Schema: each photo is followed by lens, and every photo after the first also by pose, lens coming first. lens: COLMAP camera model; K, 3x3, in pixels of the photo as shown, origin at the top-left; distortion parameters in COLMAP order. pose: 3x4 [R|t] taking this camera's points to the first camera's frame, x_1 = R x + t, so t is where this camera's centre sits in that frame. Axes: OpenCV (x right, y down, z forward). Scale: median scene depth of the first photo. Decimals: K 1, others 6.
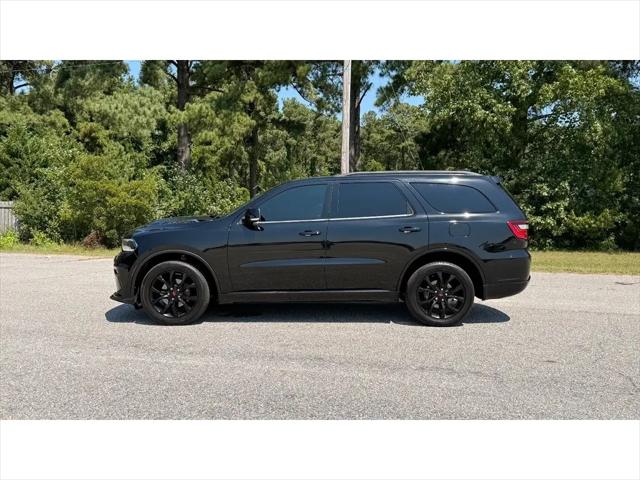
lens RADIAL K [[599.4, 0, 334.8], [0, 599.4, 241.9], [0, 0, 1]] dist [0.016791, 0.000000]
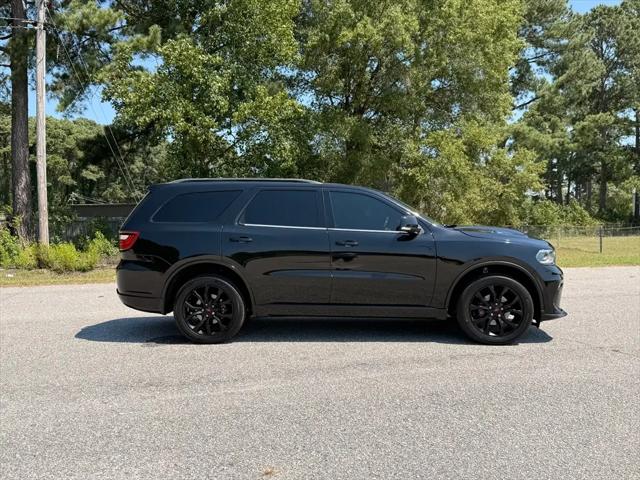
lens RADIAL K [[599.4, 0, 322.3], [0, 599.4, 240.6], [0, 0, 1]] dist [0.016791, 0.000000]
pose [[0.823080, -0.030309, 0.567115, -0.511569], [0.040861, 0.999147, -0.005906, -0.011040], [-0.566453, 0.028034, 0.823617, 0.138702]]
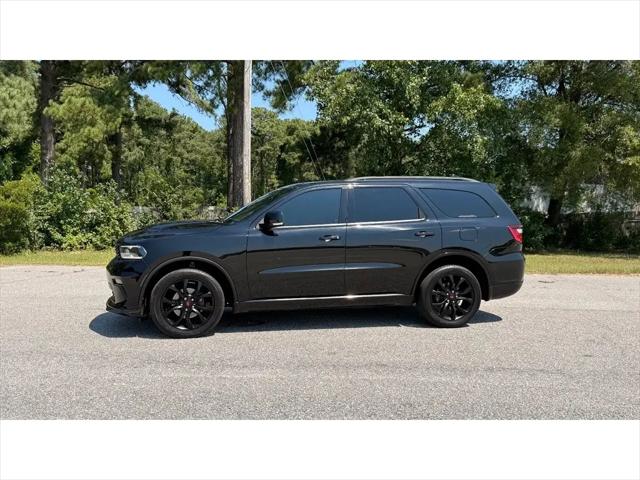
lens RADIAL K [[599.4, 0, 333.1], [0, 599.4, 235.5], [0, 0, 1]] dist [0.016791, 0.000000]
pose [[0.973502, -0.004188, 0.228639, -0.256097], [0.007887, 0.999852, -0.015266, -0.003522], [-0.228541, 0.016664, 0.973392, 0.040603]]
